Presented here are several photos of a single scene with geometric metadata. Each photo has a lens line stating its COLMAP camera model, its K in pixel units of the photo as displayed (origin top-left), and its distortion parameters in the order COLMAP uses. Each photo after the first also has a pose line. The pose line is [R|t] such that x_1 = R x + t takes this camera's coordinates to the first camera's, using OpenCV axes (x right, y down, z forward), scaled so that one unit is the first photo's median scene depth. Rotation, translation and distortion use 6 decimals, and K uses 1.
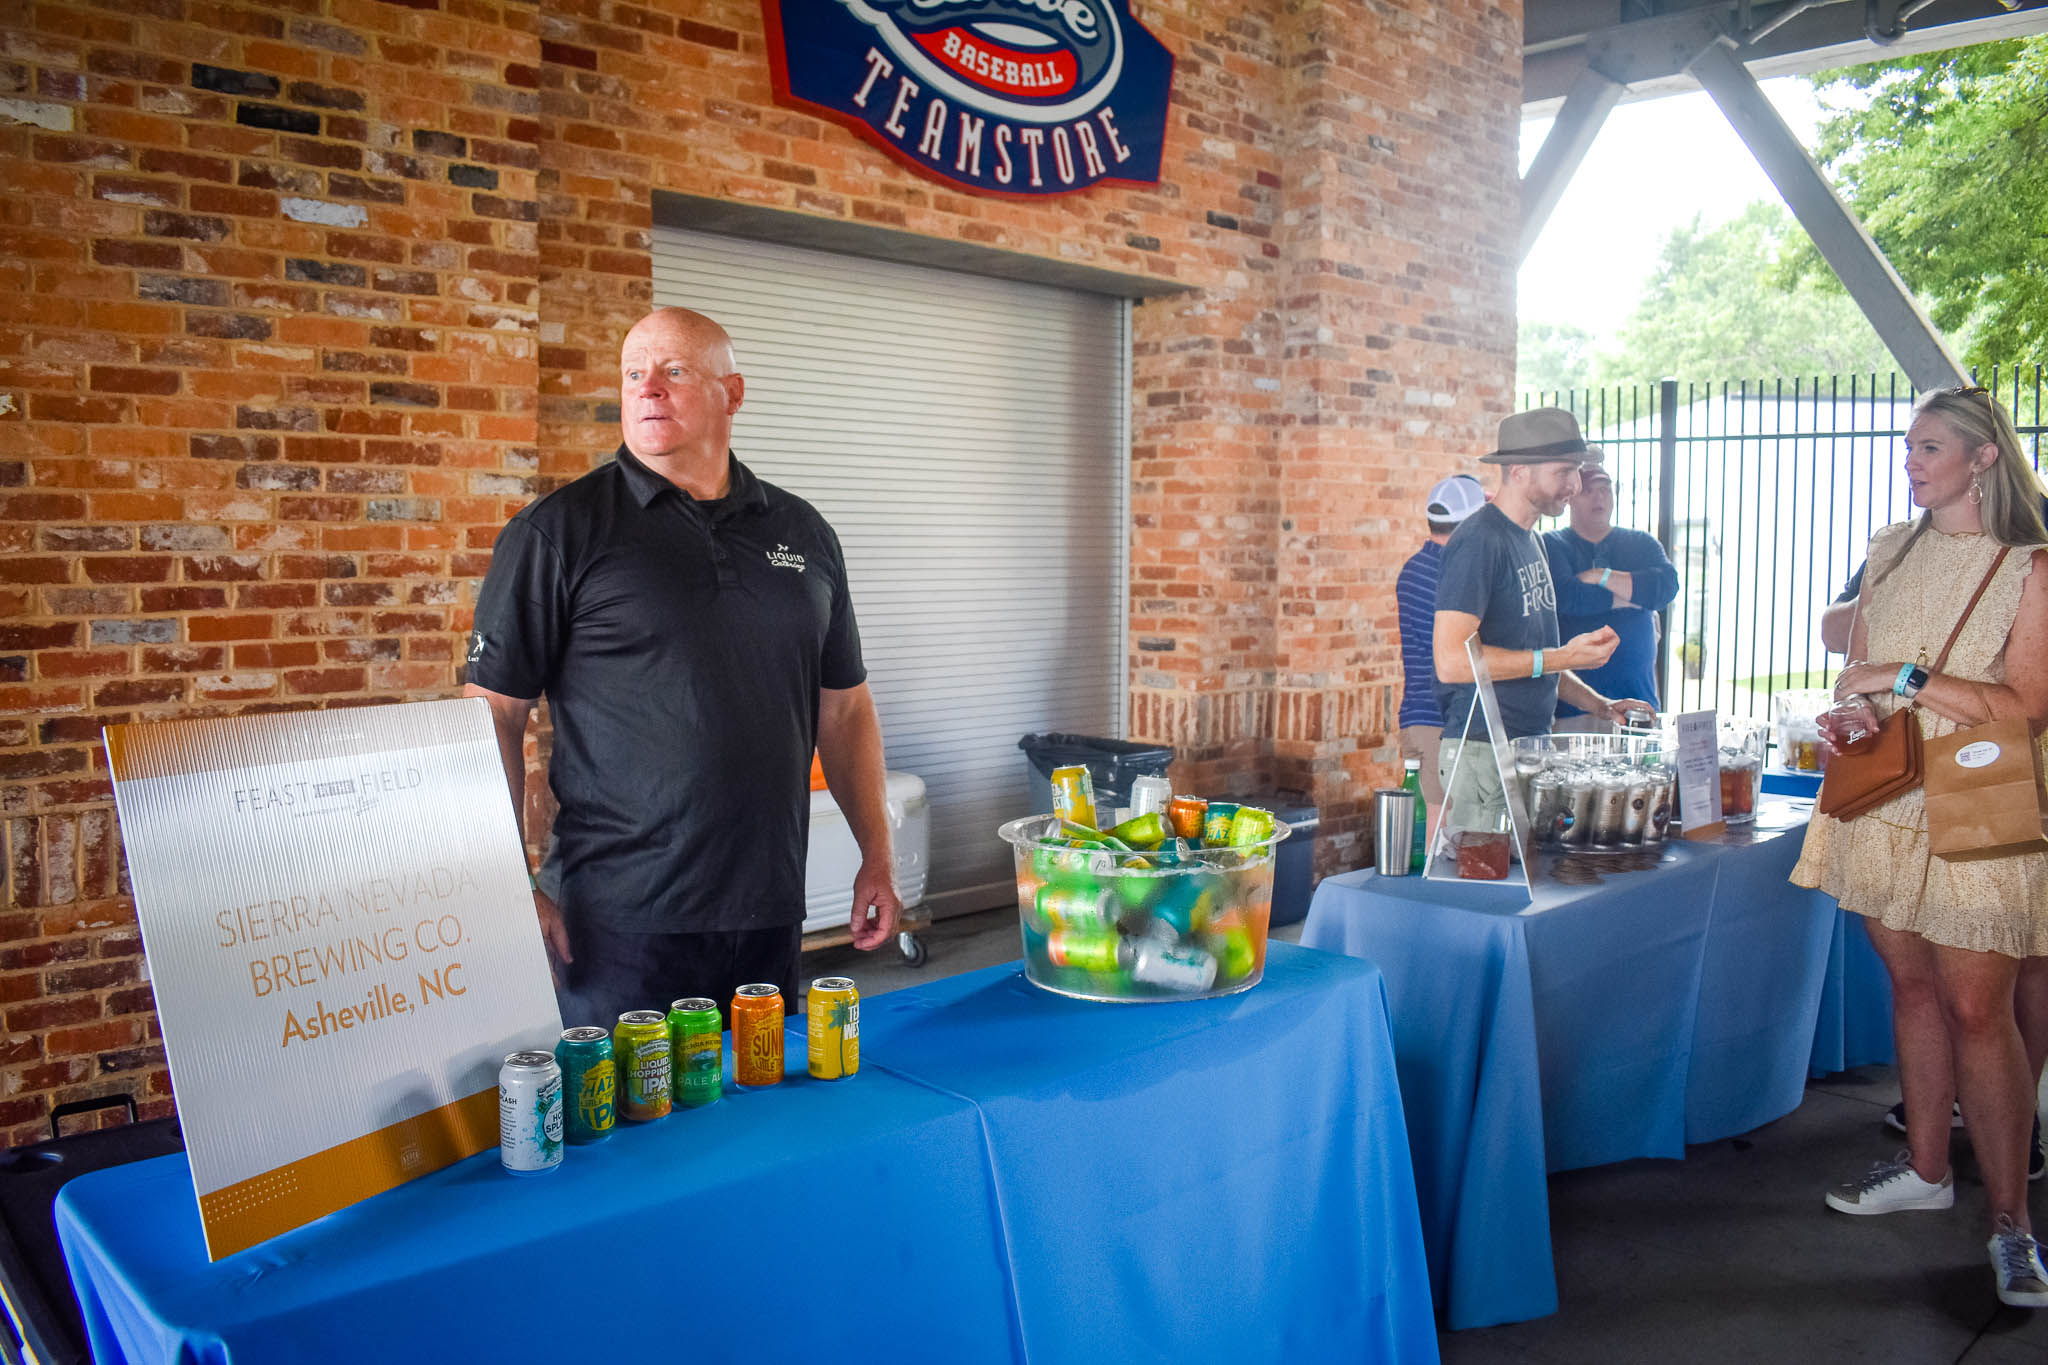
lens RADIAL K [[1583.6, 0, 1032.3], [0, 1583.6, 682.2], [0, 0, 1]] dist [-0.090524, 0.015774]
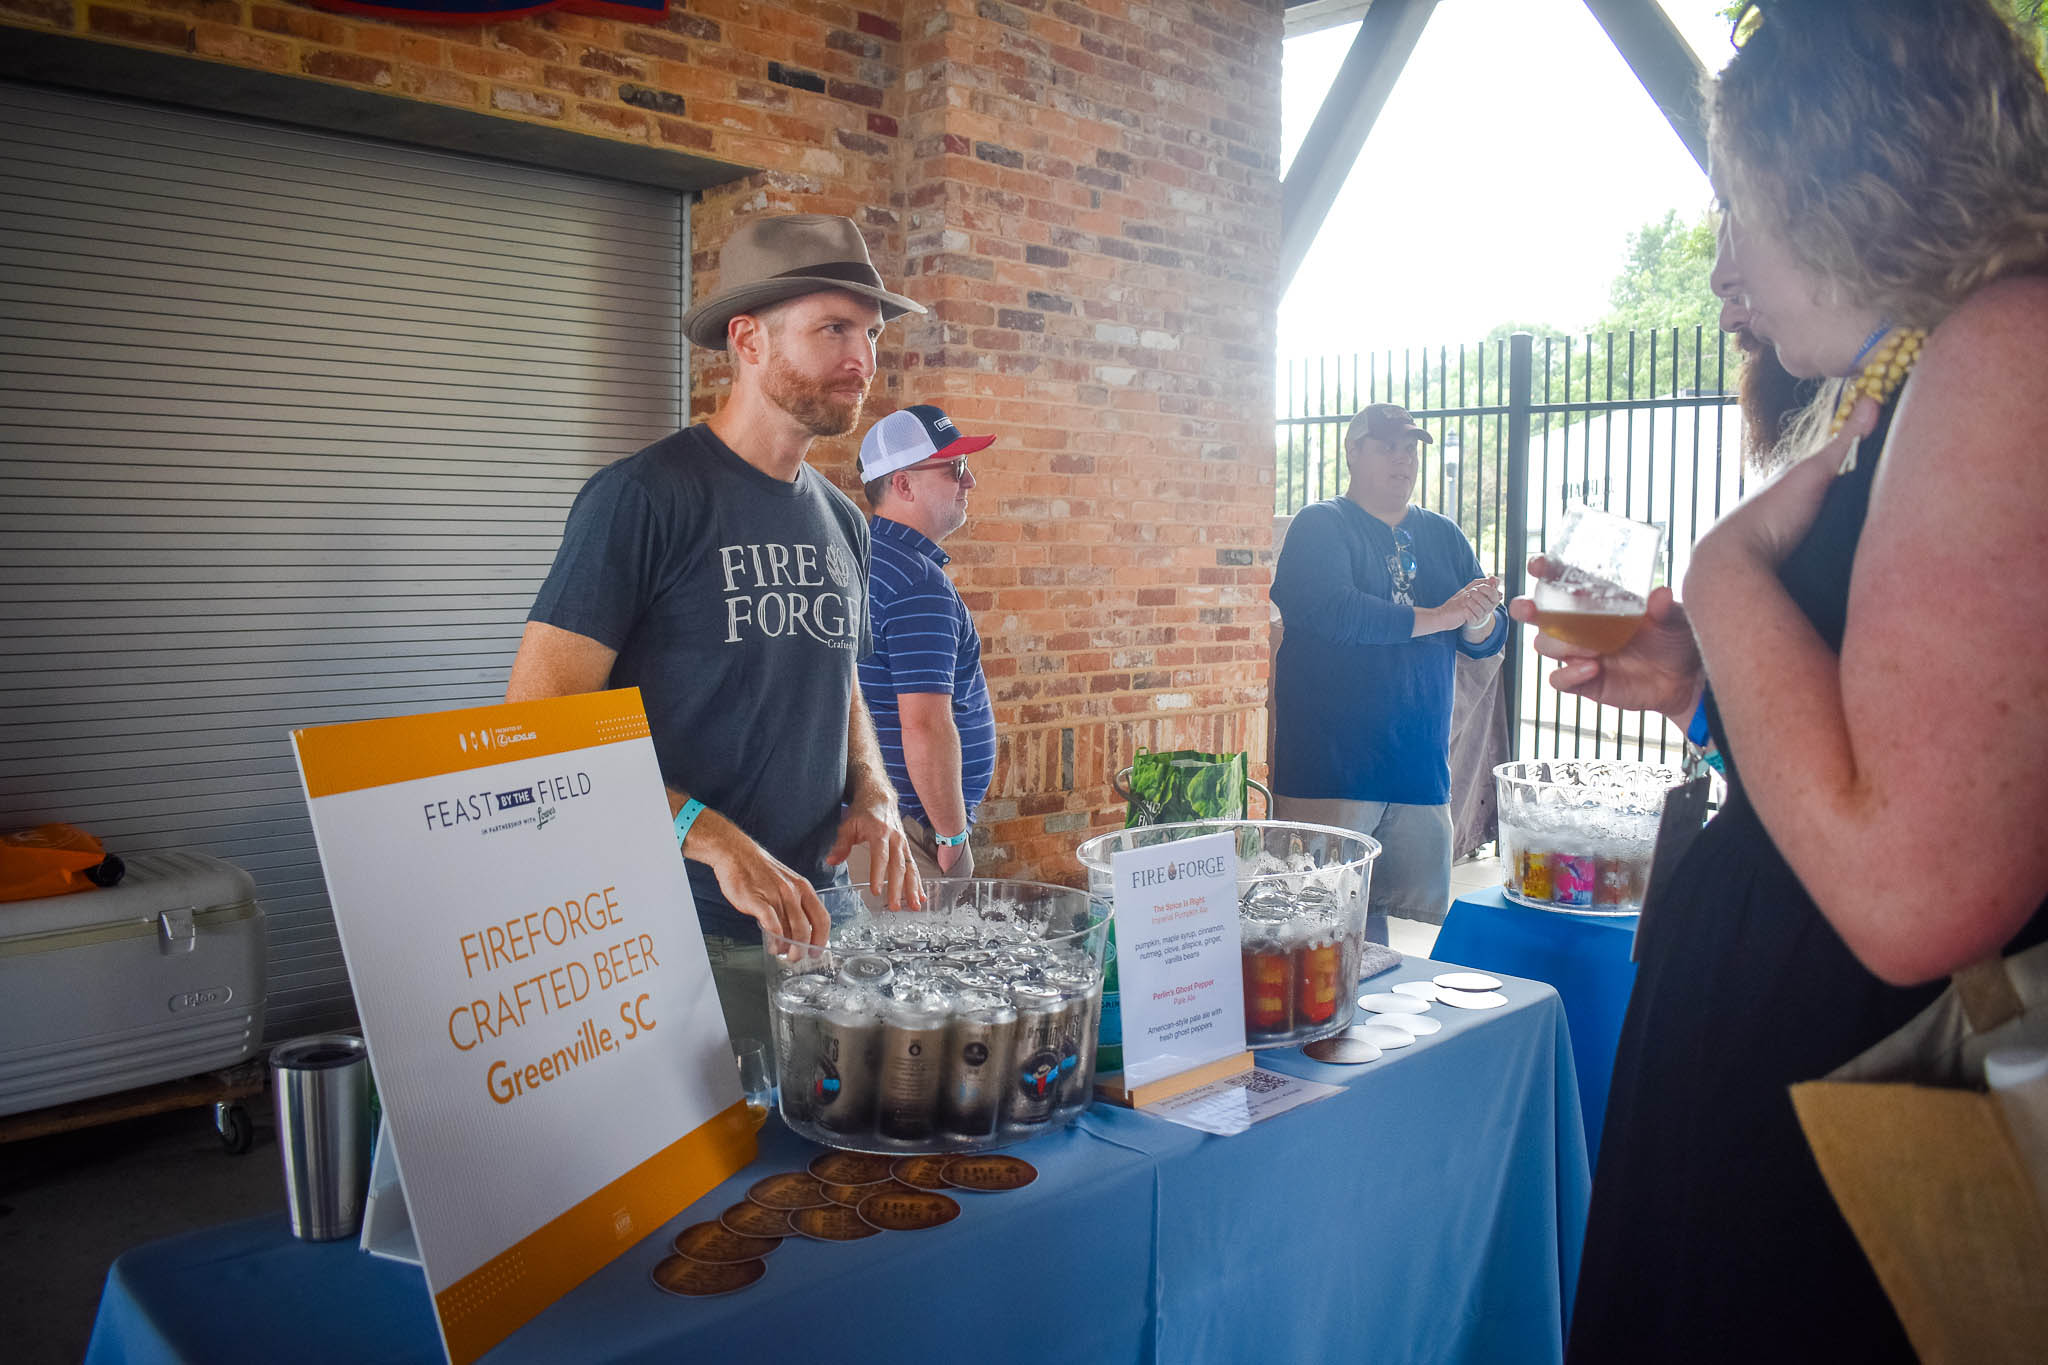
lens RADIAL K [[1583.6, 0, 1032.1], [0, 1583.6, 678.6], [0, 0, 1]] dist [-0.090524, 0.015774]
pose [[0.999962, 0.005584, 0.006625, 0.216053], [-0.005550, 0.999971, -0.005230, -0.017793], [-0.006654, 0.005193, 0.999964, 0.282330]]
